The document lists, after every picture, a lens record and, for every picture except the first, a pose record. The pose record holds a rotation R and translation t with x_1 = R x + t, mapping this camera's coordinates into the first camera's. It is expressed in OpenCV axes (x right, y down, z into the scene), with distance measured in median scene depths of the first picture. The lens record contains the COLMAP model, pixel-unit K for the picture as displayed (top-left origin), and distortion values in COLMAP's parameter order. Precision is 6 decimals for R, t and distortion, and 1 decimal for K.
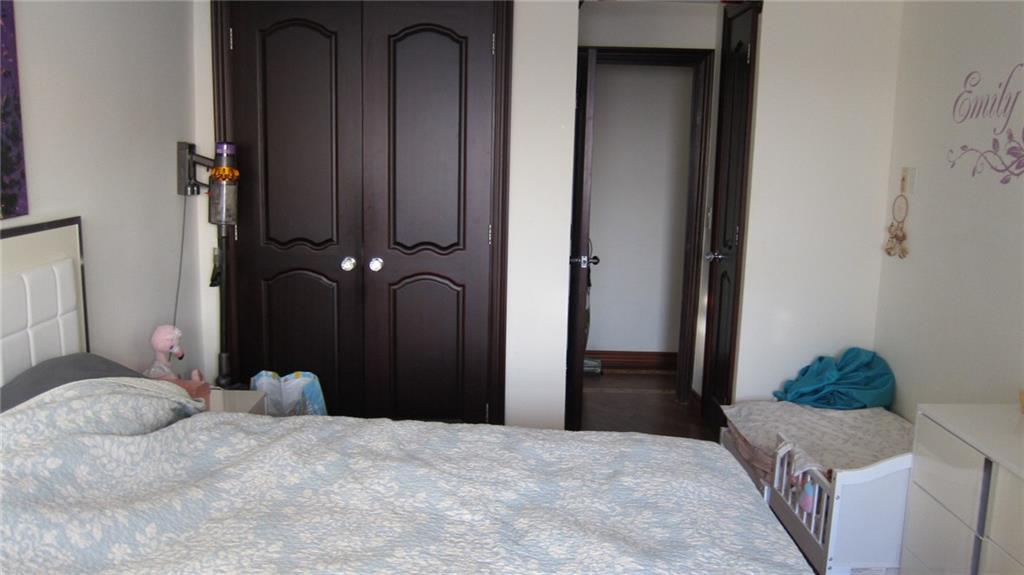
lens RADIAL K [[858.7, 0, 514.3], [0, 858.7, 286.0], [0, 0, 1]] dist [-0.055507, 0.023452]
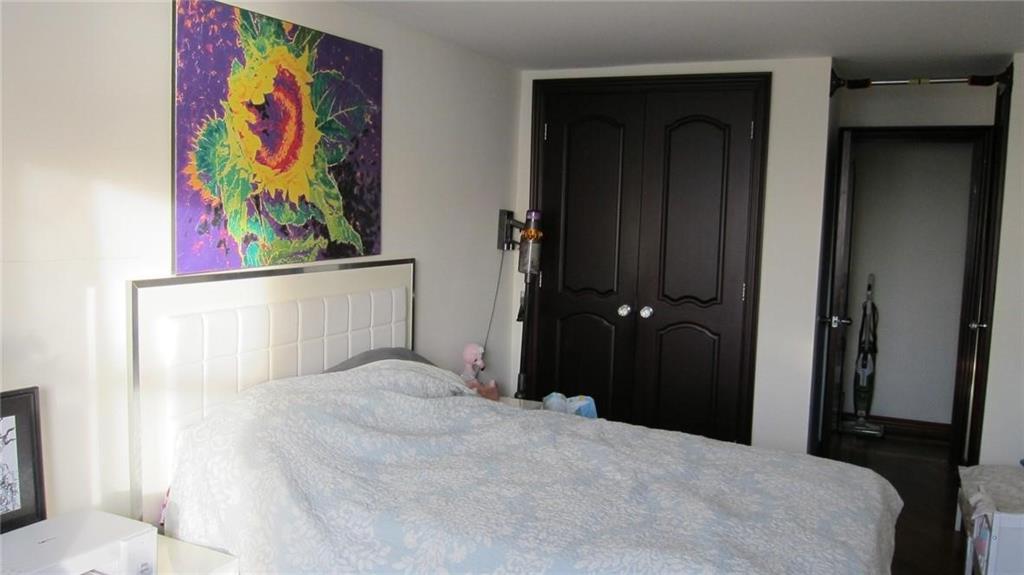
lens RADIAL K [[858.7, 0, 510.8], [0, 858.7, 284.0], [0, 0, 1]] dist [-0.055507, 0.023452]
pose [[0.902032, 0.041396, -0.429680, 0.292563], [-0.078999, 0.994411, -0.070042, 0.055857], [0.424379, 0.097124, 0.900261, -0.273968]]
